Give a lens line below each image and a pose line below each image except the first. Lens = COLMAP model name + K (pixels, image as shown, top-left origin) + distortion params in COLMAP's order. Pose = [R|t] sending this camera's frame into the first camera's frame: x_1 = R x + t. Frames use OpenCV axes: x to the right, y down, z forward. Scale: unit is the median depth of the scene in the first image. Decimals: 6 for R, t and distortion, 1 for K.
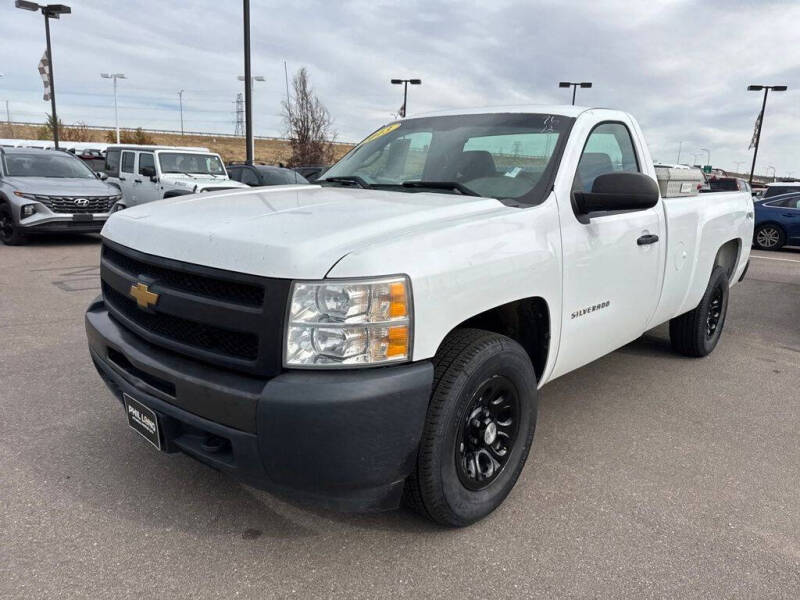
lens RADIAL K [[566.3, 0, 402.3], [0, 566.3, 302.3], [0, 0, 1]] dist [0.046044, -0.040958]
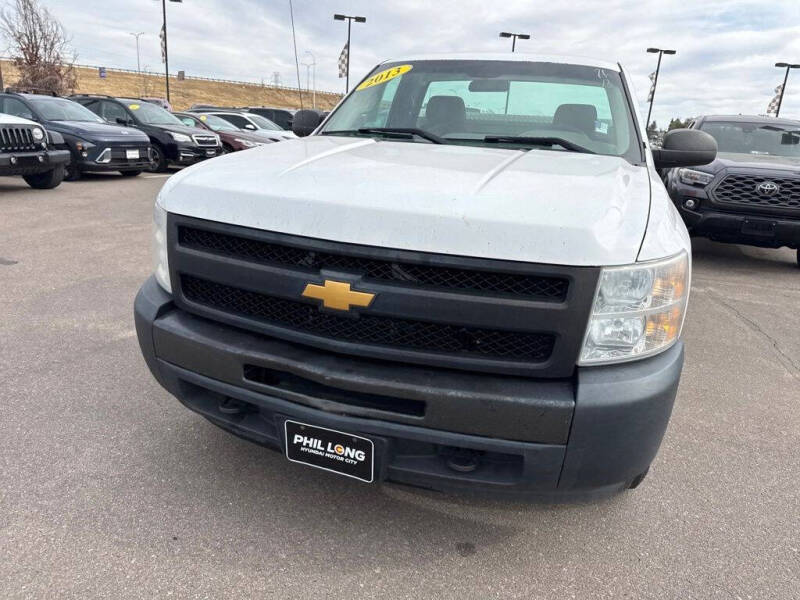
lens RADIAL K [[566.3, 0, 403.8], [0, 566.3, 294.4], [0, 0, 1]] dist [0.046044, -0.040958]
pose [[0.920680, -0.103452, 0.376358, -0.529140], [0.067439, 0.991896, 0.107673, -0.073406], [-0.384448, -0.073751, 0.920196, 0.203183]]
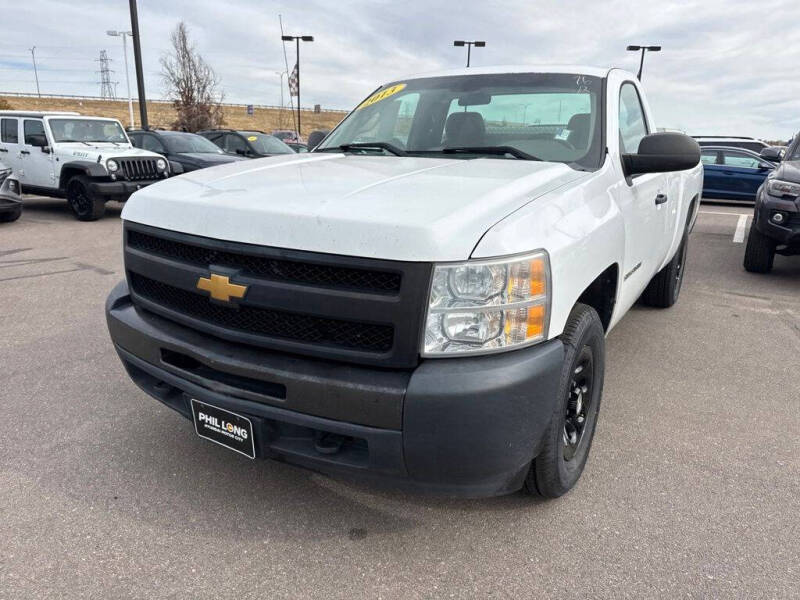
lens RADIAL K [[566.3, 0, 403.3], [0, 566.3, 302.3], [0, 0, 1]] dist [0.046044, -0.040958]
pose [[0.982315, -0.072390, 0.172678, -0.265104], [0.061432, 0.995793, 0.067988, -0.026680], [-0.176873, -0.056178, 0.982629, 0.070799]]
